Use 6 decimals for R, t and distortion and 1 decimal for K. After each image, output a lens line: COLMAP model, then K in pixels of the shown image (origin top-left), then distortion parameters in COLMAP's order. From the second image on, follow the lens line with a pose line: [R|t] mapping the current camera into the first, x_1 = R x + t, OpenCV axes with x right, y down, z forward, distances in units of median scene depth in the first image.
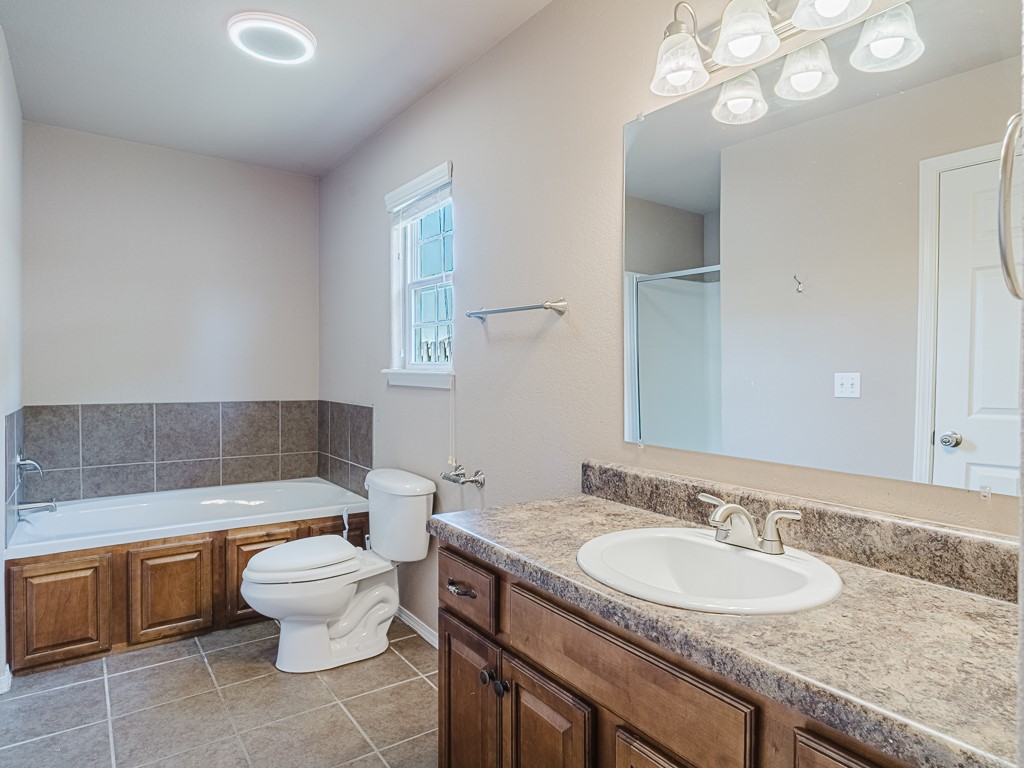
lens RADIAL K [[596.1, 0, 508.3], [0, 596.1, 383.0], [0, 0, 1]] dist [-0.003205, -0.000131]
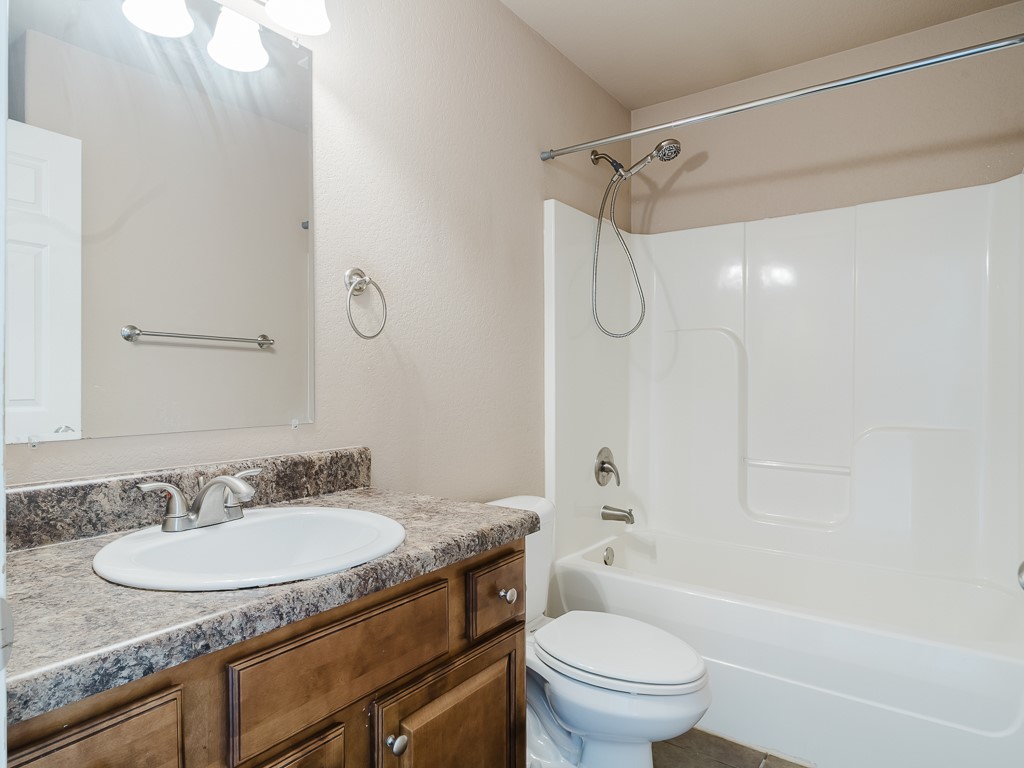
lens RADIAL K [[596.1, 0, 509.3], [0, 596.1, 380.9], [0, 0, 1]] dist [-0.003205, -0.000131]
pose [[-0.299089, -0.015936, 0.954092, -0.475049], [0.010409, 0.999747, 0.019961, 0.059530], [-0.954169, 0.015901, -0.298847, 0.677730]]
